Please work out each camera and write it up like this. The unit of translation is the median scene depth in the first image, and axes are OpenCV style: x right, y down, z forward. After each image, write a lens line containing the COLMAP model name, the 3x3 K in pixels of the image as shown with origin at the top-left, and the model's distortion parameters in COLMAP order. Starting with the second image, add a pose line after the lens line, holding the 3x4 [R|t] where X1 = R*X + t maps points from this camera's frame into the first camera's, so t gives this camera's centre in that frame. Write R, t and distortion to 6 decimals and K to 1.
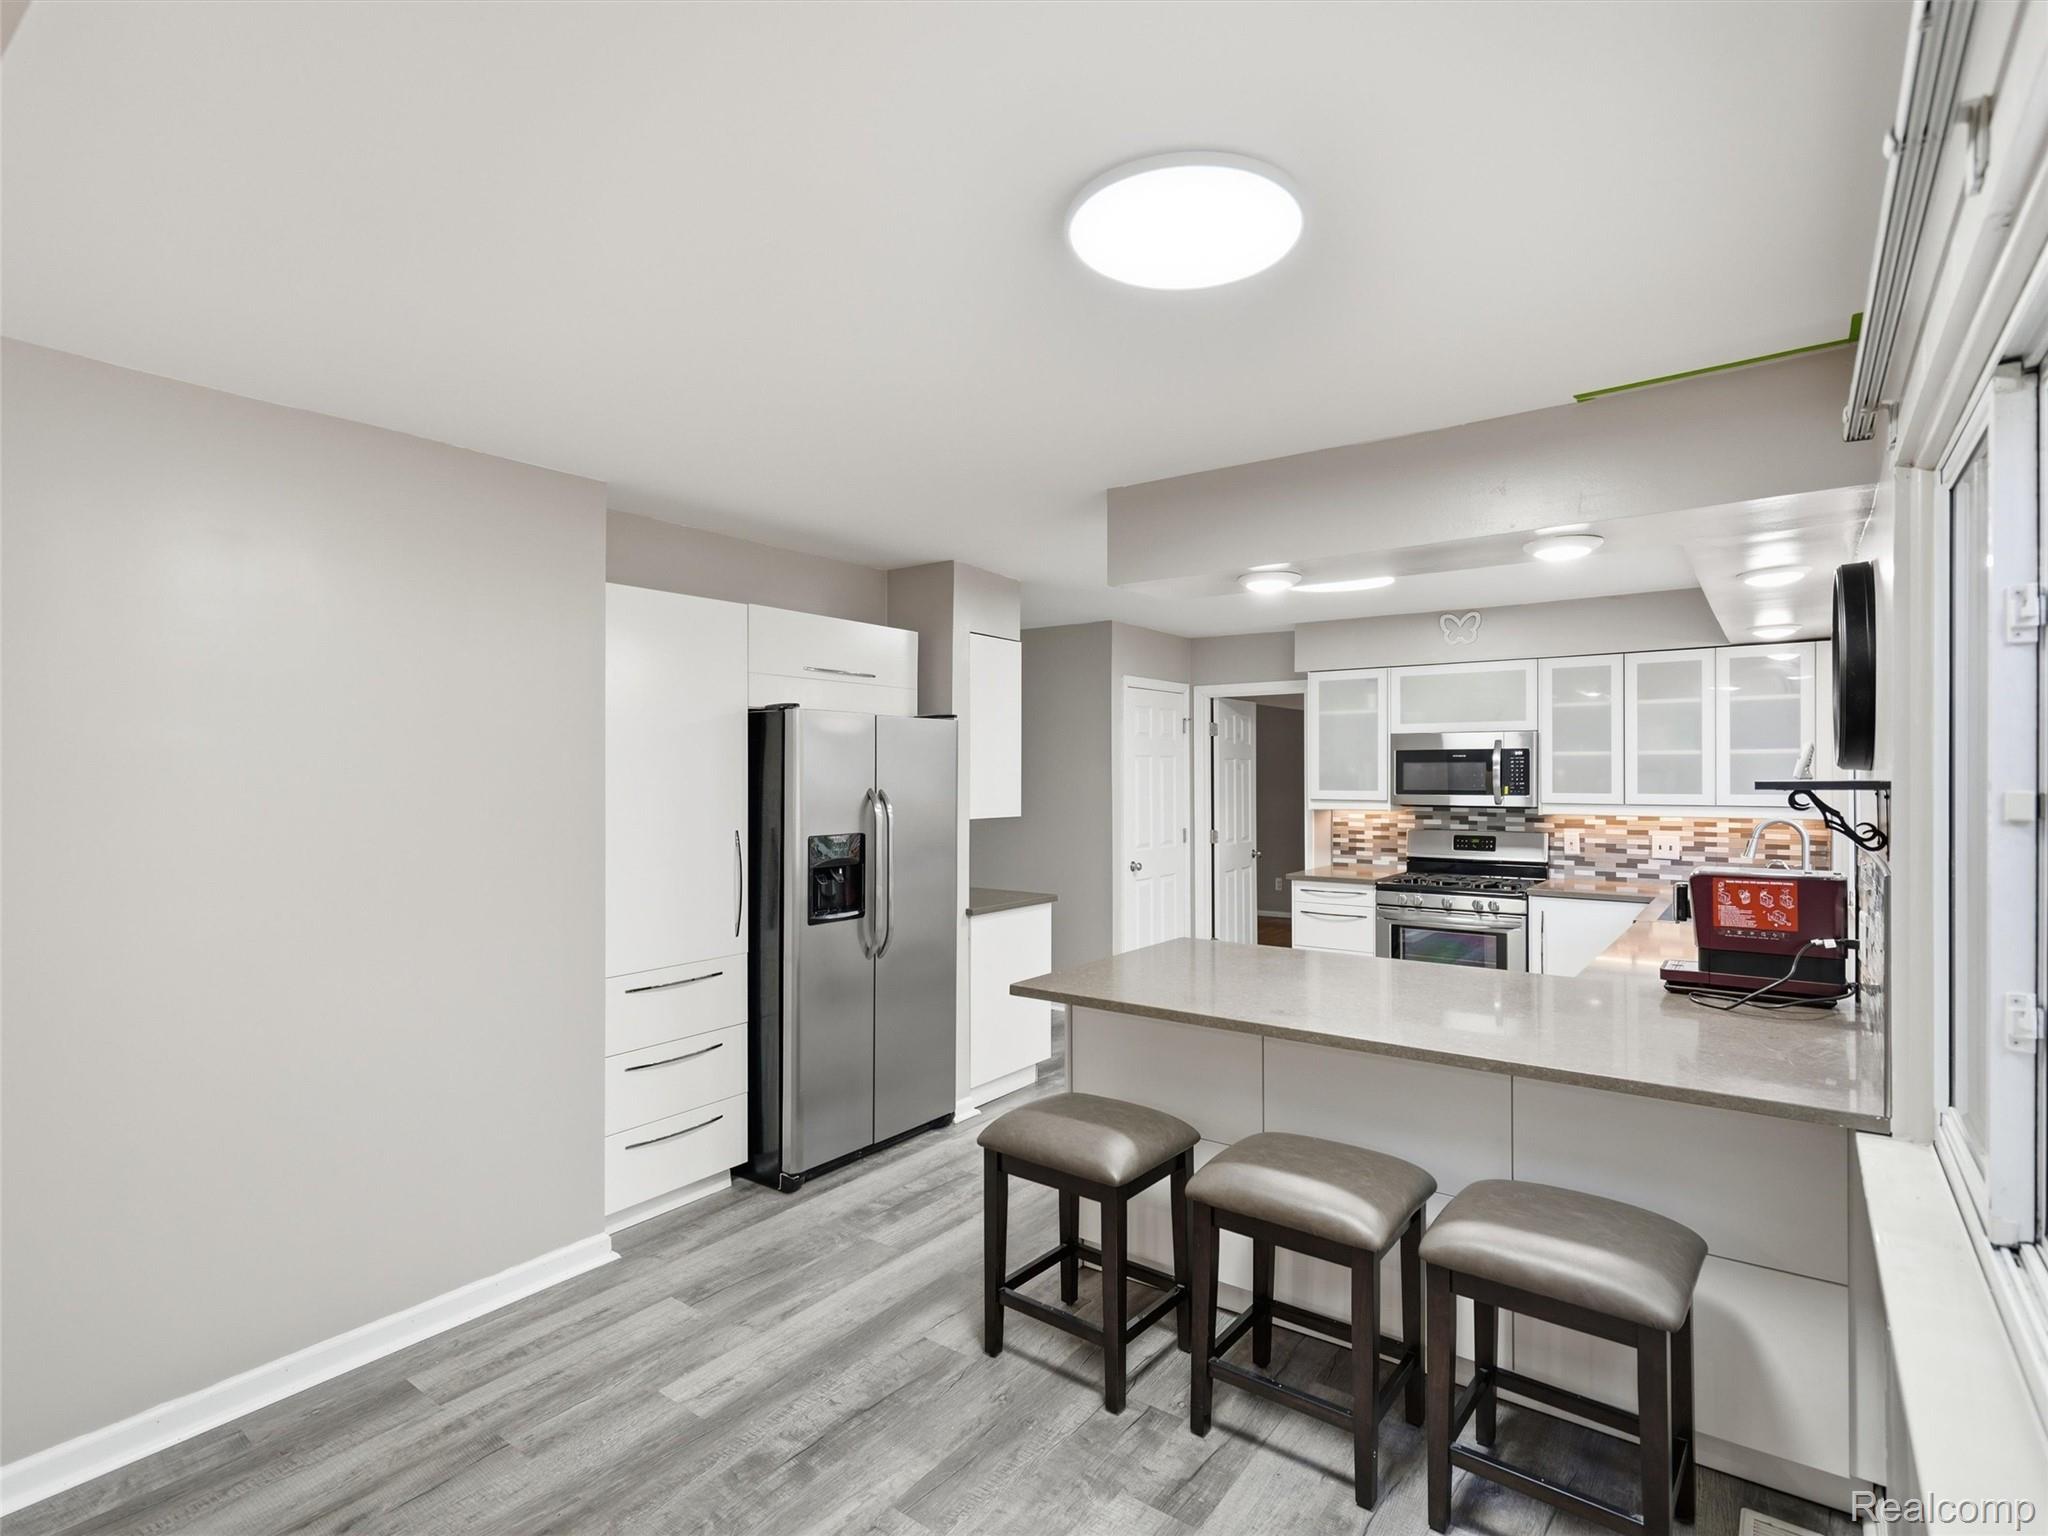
lens RADIAL K [[1062.5, 0, 1010.9], [0, 1062.5, 768.0], [0, 0, 1]] dist [0.011656, -0.006256]
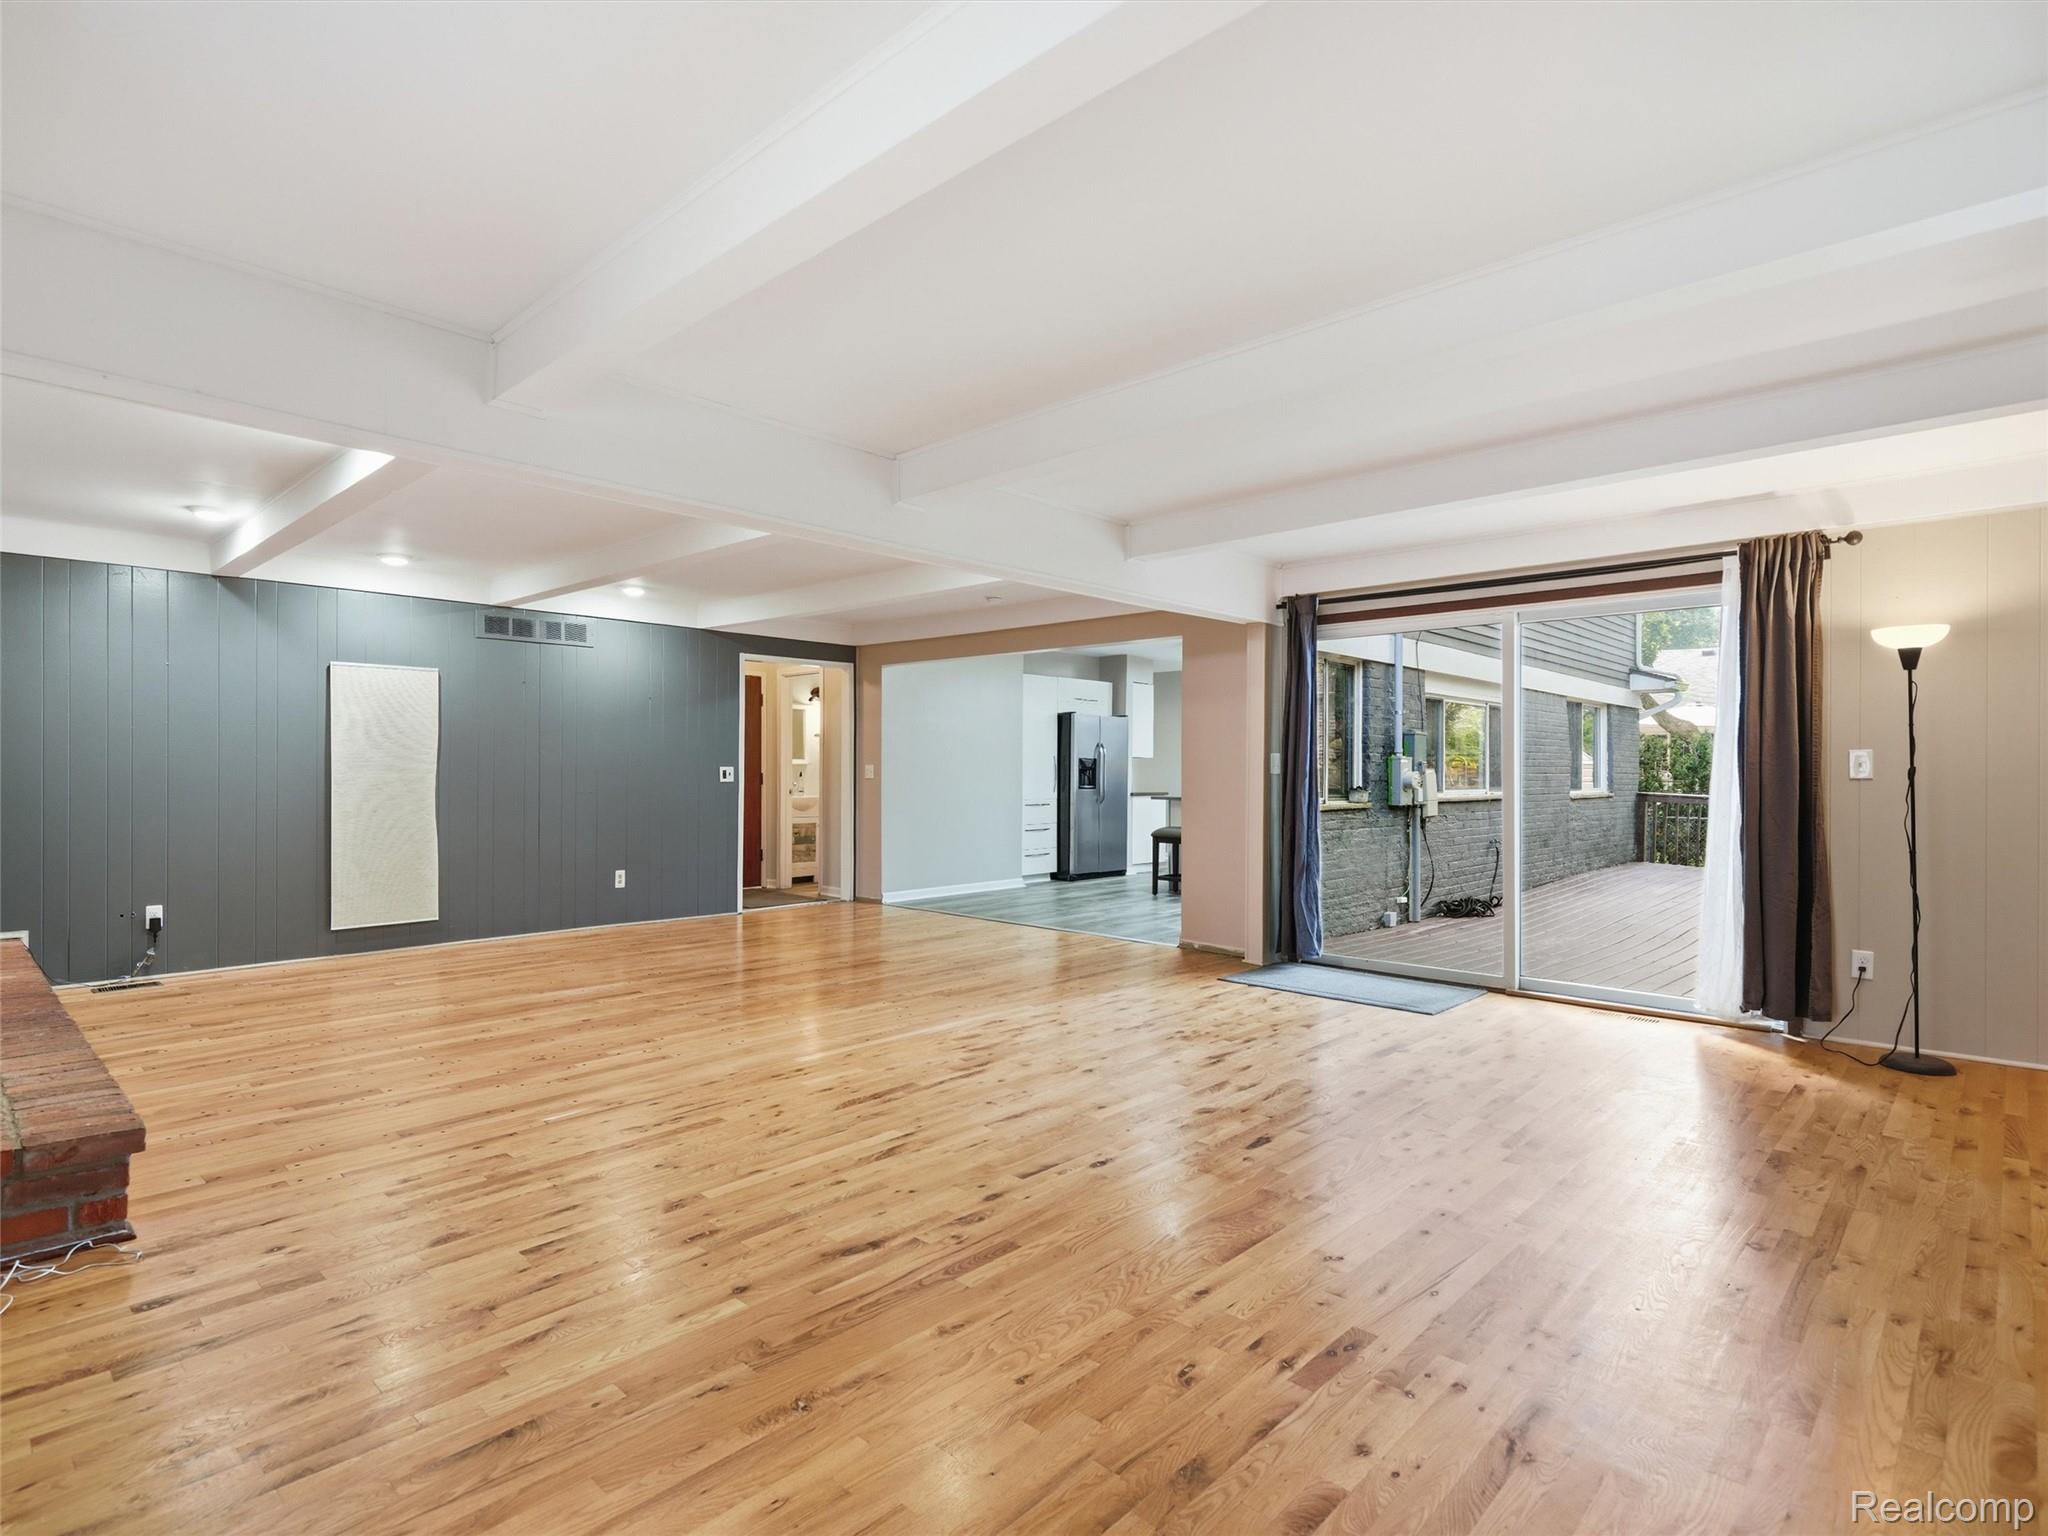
lens RADIAL K [[1062.5, 0, 1032.6], [0, 1062.5, 761.4], [0, 0, 1]] dist [0.011656, -0.006256]
pose [[0.994497, 0.007988, -0.104461, -0.013757], [-0.008419, 0.999958, -0.003682, 0.084483], [0.104427, 0.004541, 0.994522, -1.840291]]
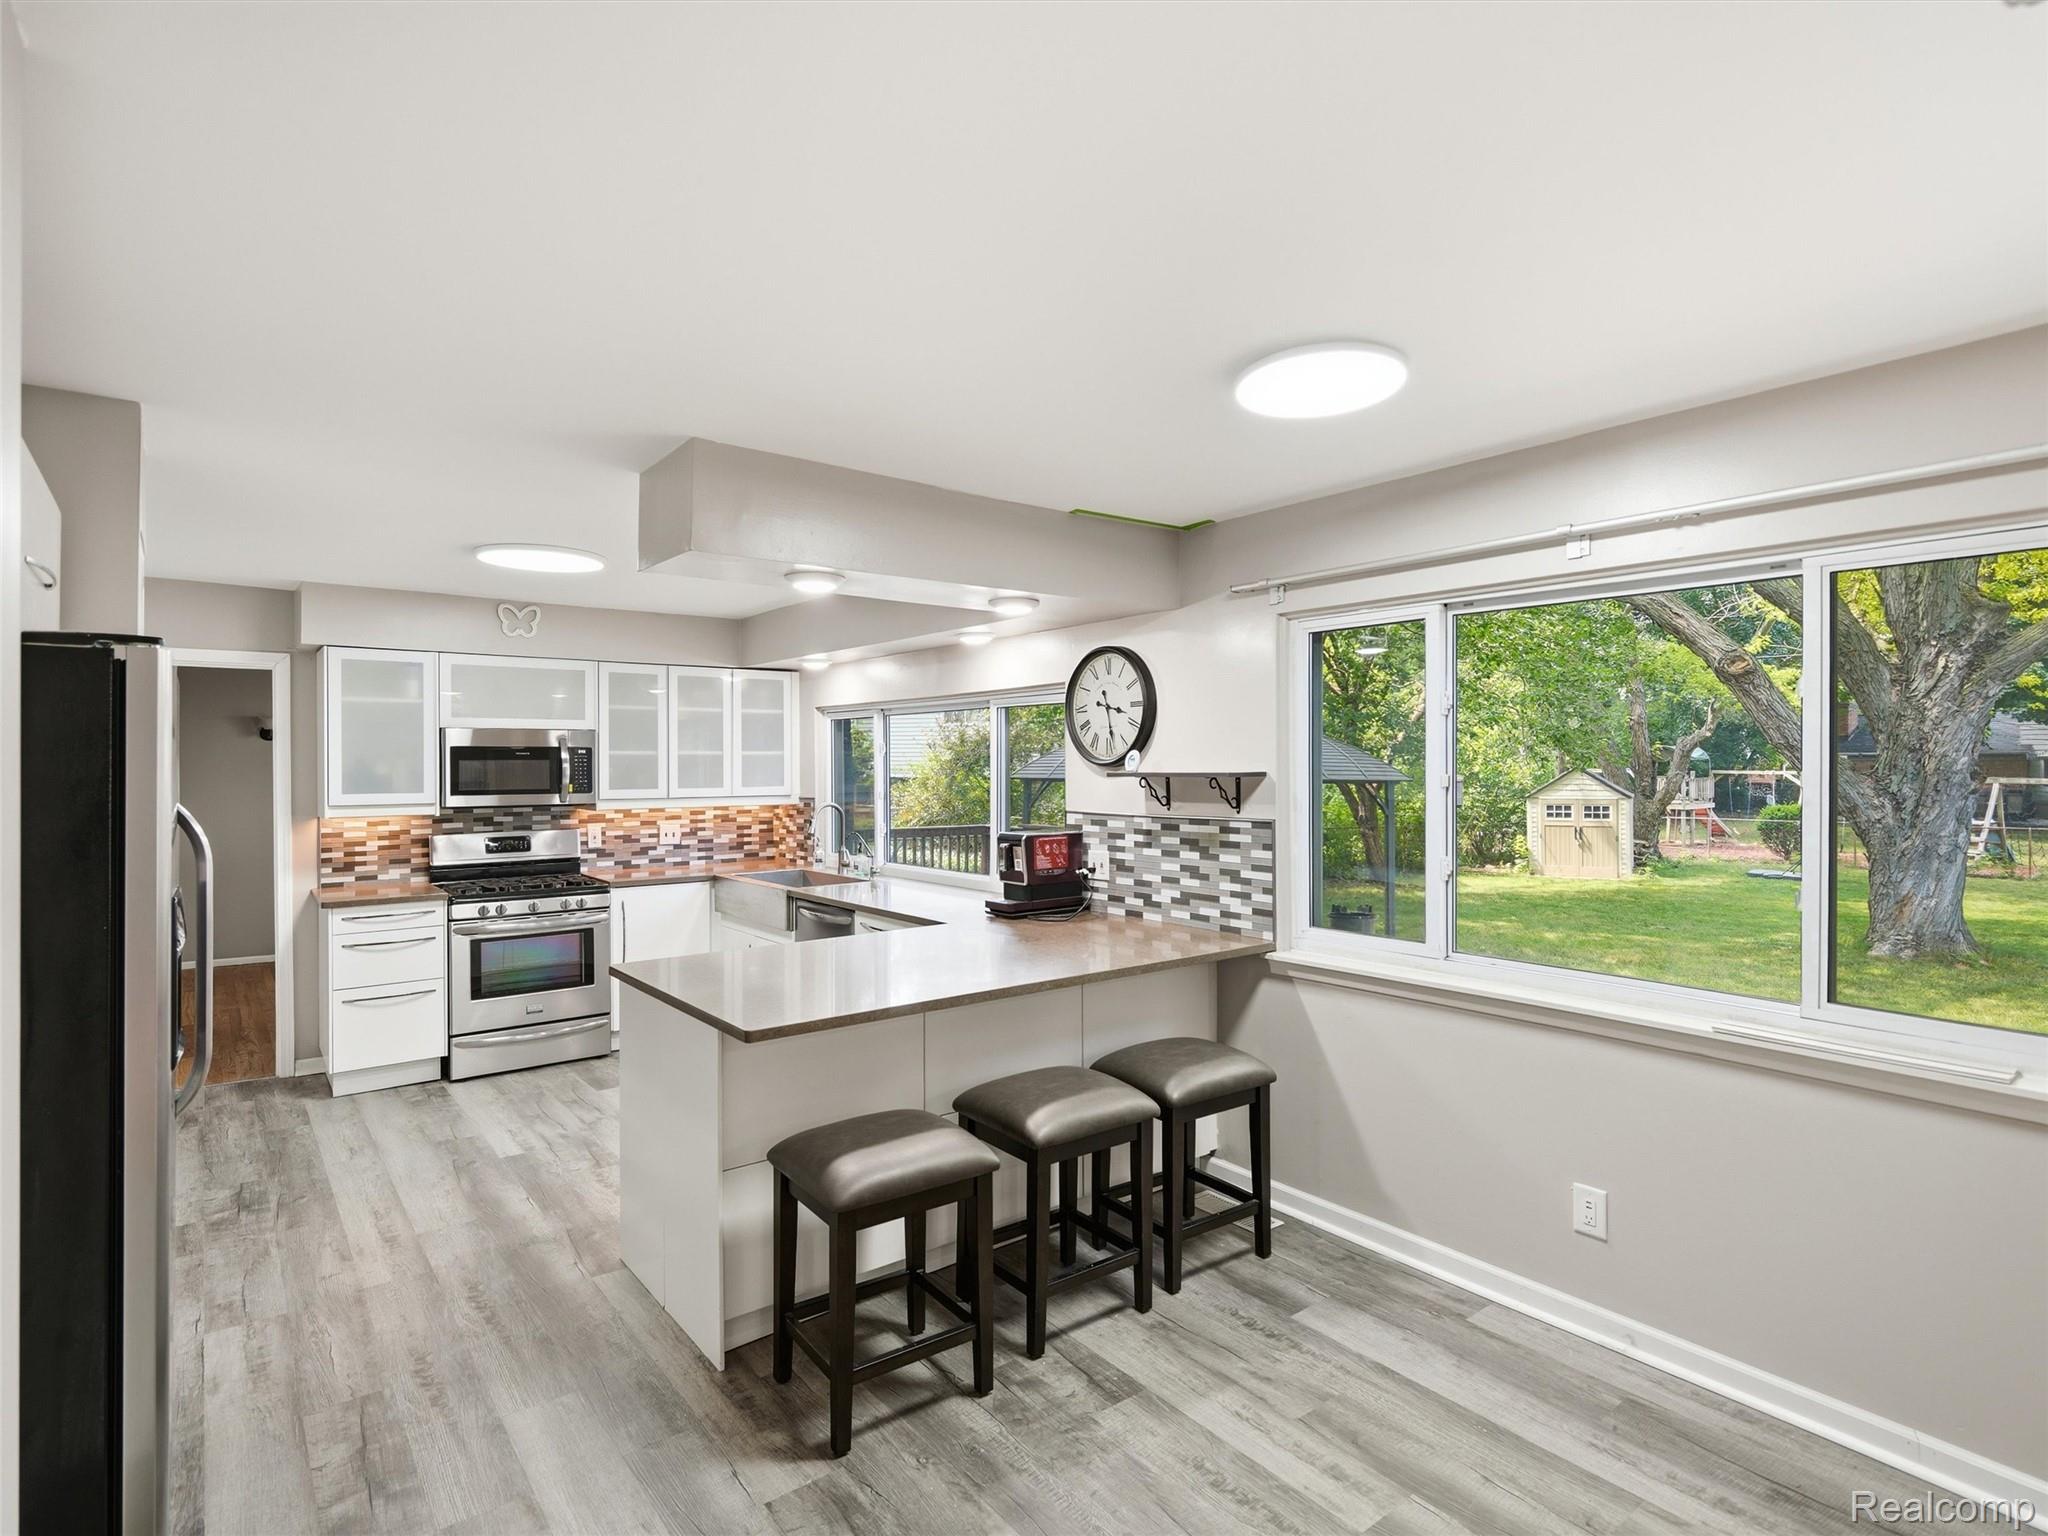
lens RADIAL K [[1062.5, 0, 1044.4], [0, 1062.5, 756.5], [0, 0, 1]] dist [0.011656, -0.006256]
pose [[0.245073, 0.008299, 0.969469, -0.574615], [0.001099, 0.999960, -0.008838, 0.000444], [-0.969504, 0.003231, 0.245054, 0.448049]]
